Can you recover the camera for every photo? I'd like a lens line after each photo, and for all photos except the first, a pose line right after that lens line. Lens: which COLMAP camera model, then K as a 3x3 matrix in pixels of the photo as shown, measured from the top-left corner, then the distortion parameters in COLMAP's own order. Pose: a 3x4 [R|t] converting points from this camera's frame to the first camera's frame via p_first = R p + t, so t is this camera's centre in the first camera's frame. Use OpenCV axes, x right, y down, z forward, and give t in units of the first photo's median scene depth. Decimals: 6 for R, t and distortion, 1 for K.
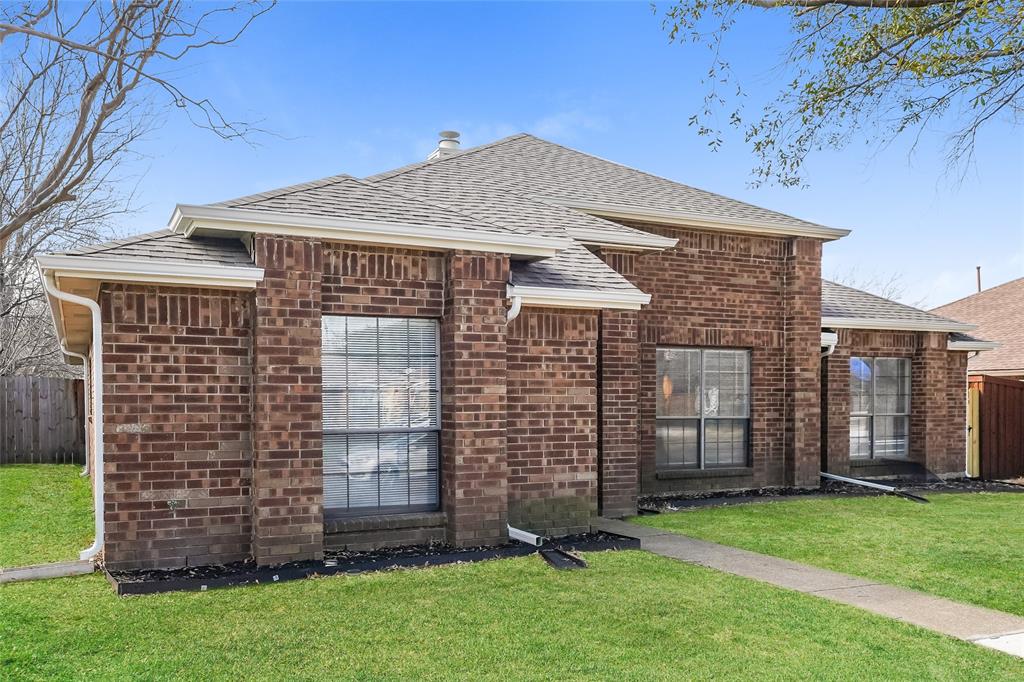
lens RADIAL K [[876.1, 0, 512.3], [0, 876.1, 333.9], [0, 0, 1]] dist [0.079187, -0.004395]
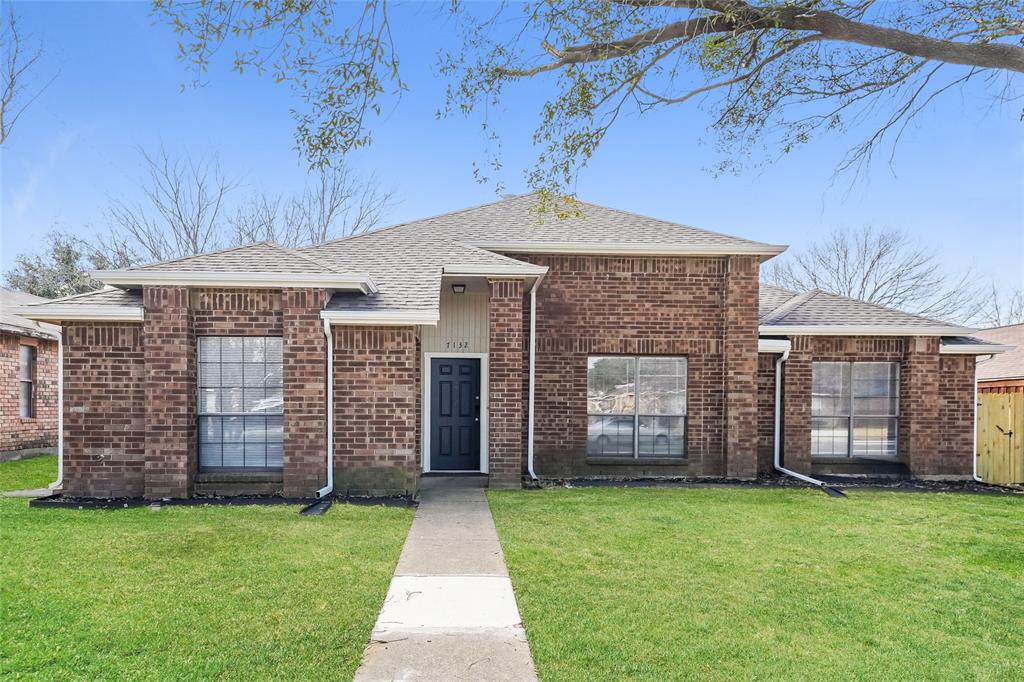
lens RADIAL K [[712.4, 0, 512.0], [0, 712.4, 341.0], [0, 0, 1]] dist [0.061626, 0.002408]
pose [[0.913879, -0.031528, -0.404762, 0.690162], [0.022386, 0.999377, -0.027299, 0.028588], [0.405370, 0.015887, 0.914015, 0.081163]]
